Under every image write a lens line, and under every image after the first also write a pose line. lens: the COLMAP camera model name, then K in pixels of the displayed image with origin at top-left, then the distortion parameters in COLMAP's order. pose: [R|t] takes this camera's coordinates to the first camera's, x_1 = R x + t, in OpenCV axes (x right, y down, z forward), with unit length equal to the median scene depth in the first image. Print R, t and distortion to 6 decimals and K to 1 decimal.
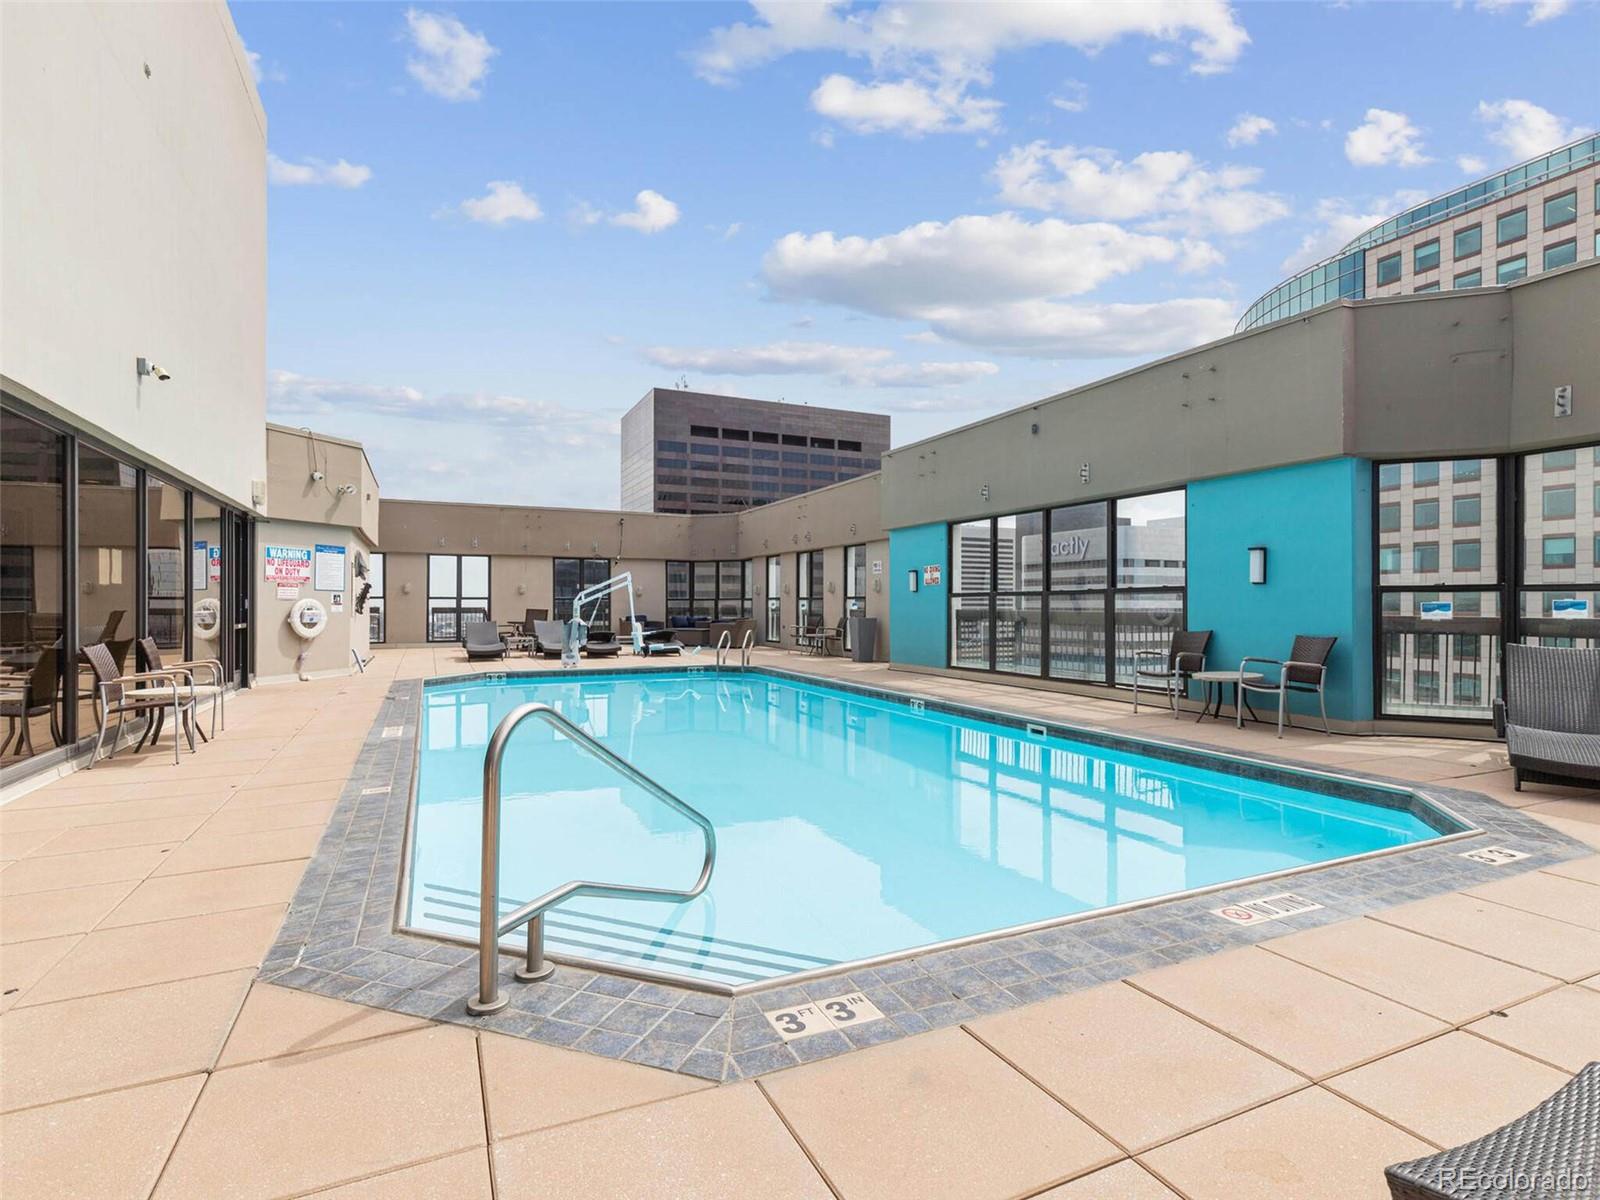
lens RADIAL K [[803.5, 0, 800.0], [0, 803.5, 600.0], [0, 0, 1]] dist [0.023727, 0.000741]
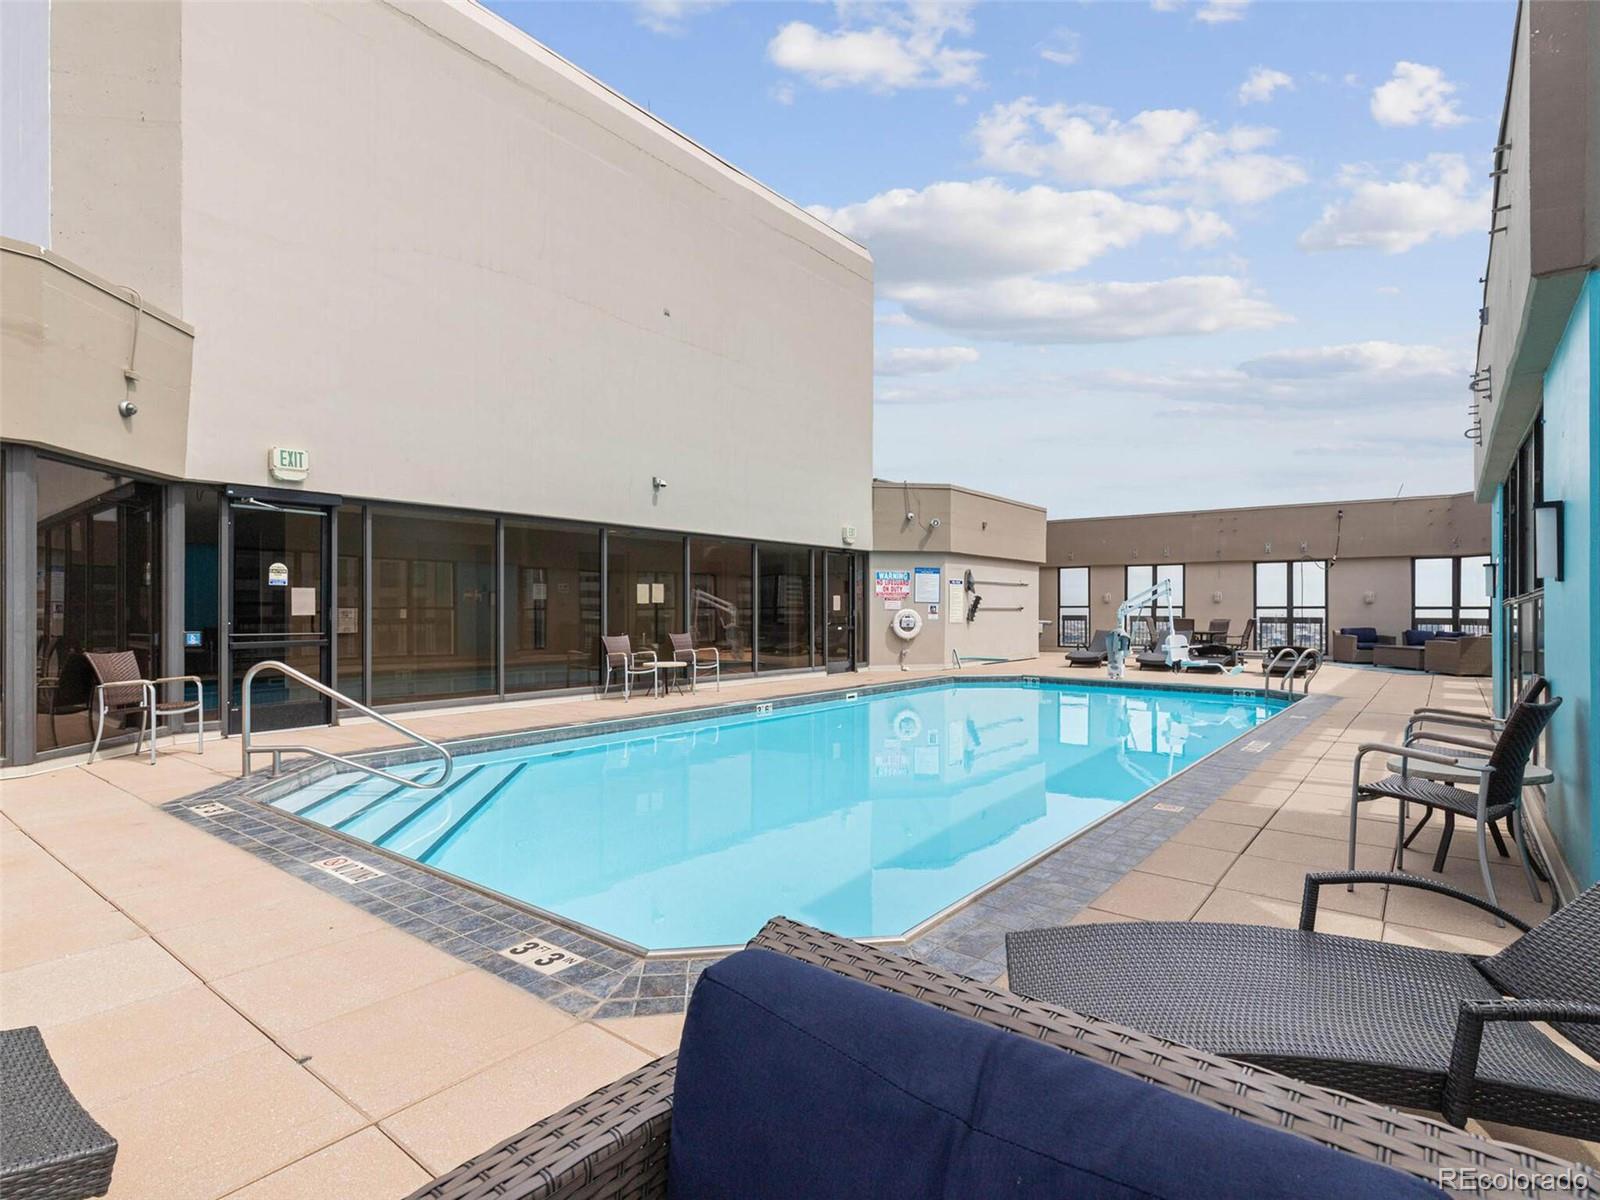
lens RADIAL K [[805.1, 0, 817.2], [0, 805.1, 610.7], [0, 0, 1]] dist [0.005318, 0.001518]
pose [[0.450126, -0.000525, -0.892965, 0.654351], [0.002221, 0.999997, 0.000531, 0.000145], [0.892962, -0.002223, 0.450126, 0.364045]]
